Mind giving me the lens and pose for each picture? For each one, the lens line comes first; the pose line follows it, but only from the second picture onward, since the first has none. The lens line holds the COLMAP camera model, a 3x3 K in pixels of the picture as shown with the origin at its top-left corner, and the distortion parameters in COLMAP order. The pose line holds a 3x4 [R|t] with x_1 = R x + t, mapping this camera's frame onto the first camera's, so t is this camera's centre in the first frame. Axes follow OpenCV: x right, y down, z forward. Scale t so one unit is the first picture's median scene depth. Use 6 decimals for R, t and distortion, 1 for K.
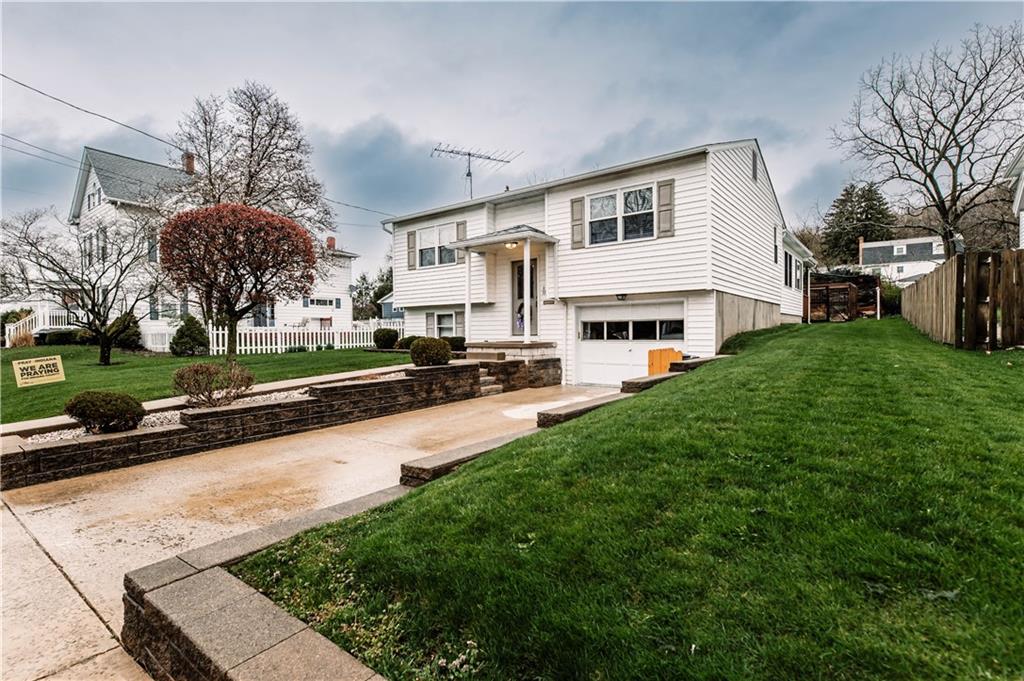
lens RADIAL K [[493.4, 0, 512.0], [0, 493.4, 340.5], [0, 0, 1]] dist [-0.000555, -0.000225]
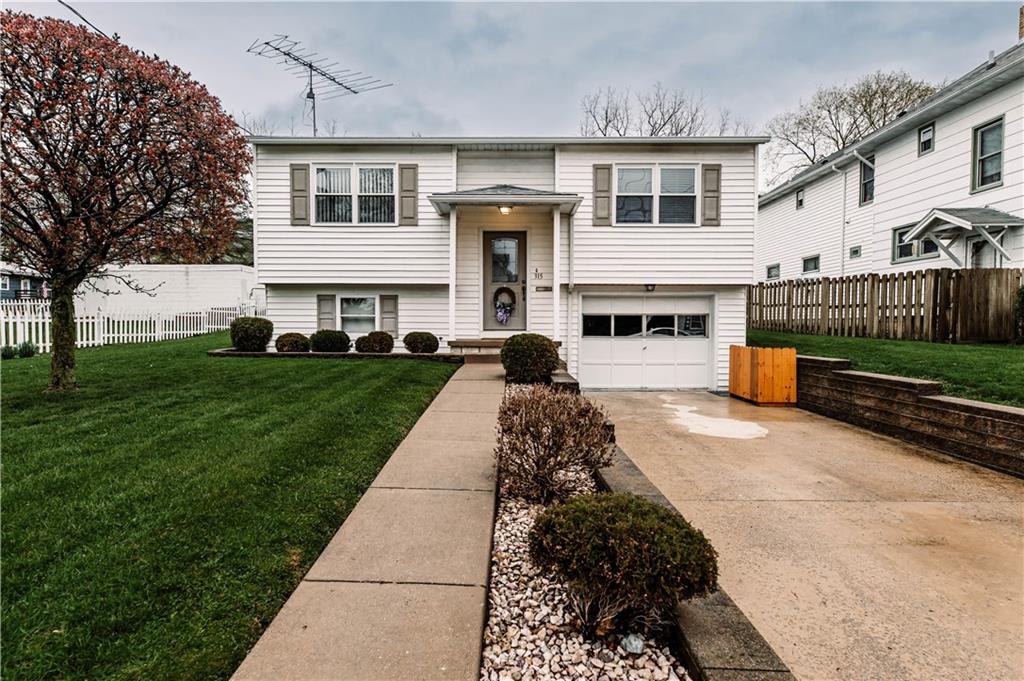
lens RADIAL K [[520.2, 0, 512.0], [0, 520.2, 340.5], [0, 0, 1]] dist [0.000122, 0.000265]
pose [[0.790855, -0.005608, 0.611977, -0.505656], [0.000992, 0.999968, 0.007883, -0.001391], [-0.612002, -0.005627, 0.790836, 0.392215]]
